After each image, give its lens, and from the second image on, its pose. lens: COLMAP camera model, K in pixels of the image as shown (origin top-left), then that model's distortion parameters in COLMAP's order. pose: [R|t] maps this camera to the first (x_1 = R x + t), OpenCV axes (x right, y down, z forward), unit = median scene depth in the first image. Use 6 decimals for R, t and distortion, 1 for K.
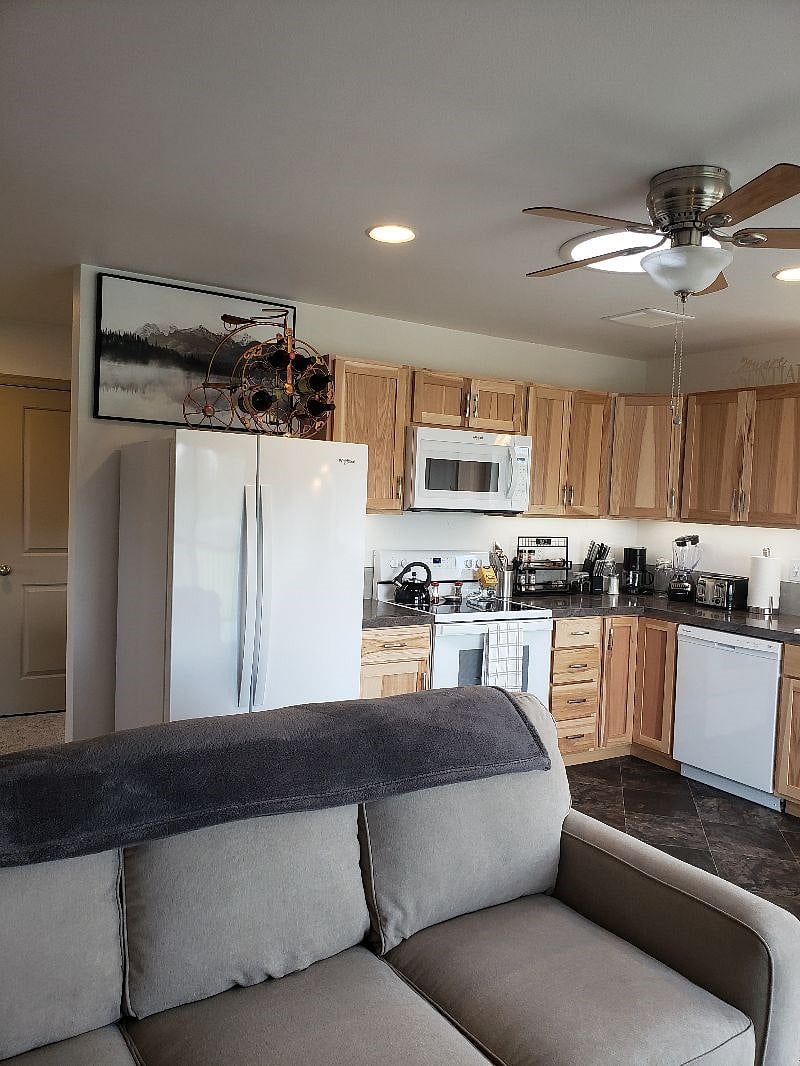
lens RADIAL K [[816.9, 0, 403.0], [0, 816.9, 549.1], [0, 0, 1]] dist [0.205512, -0.536868]
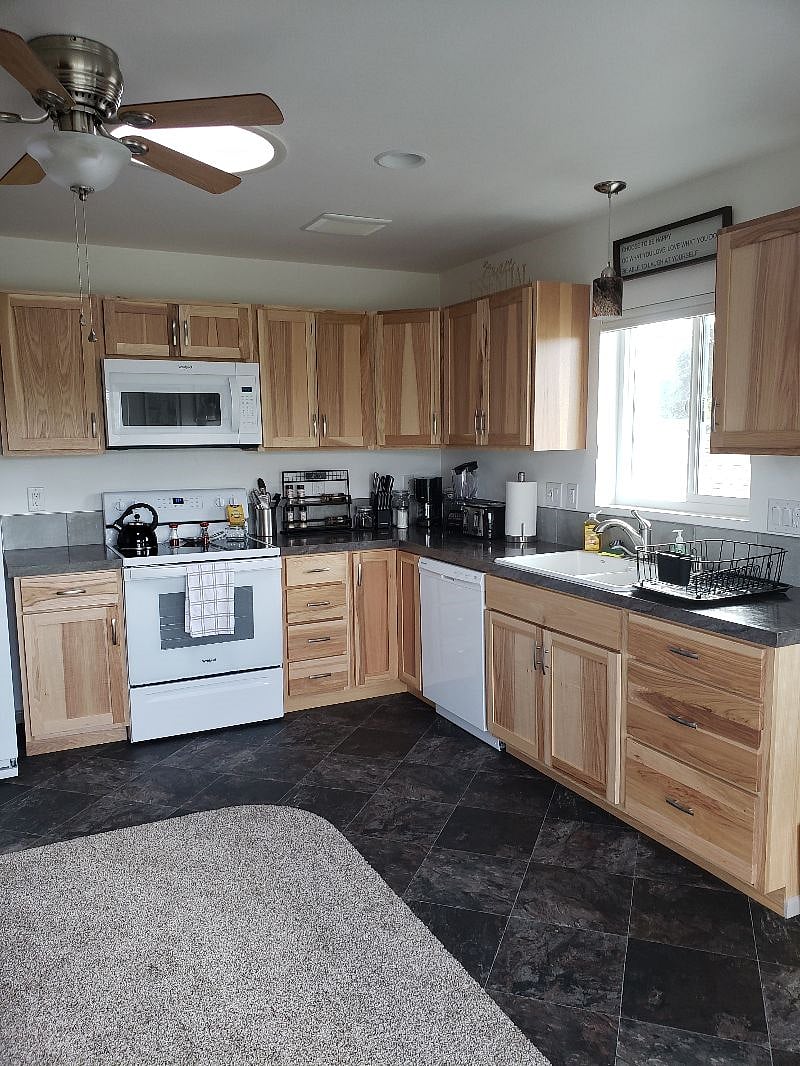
lens RADIAL K [[816.9, 0, 403.0], [0, 816.9, 549.1], [0, 0, 1]] dist [0.205512, -0.536868]
pose [[0.994180, -0.039322, -0.100302, 0.404307], [0.046649, 0.996328, 0.071788, 0.013399], [0.097111, -0.076049, 0.992364, 0.066663]]
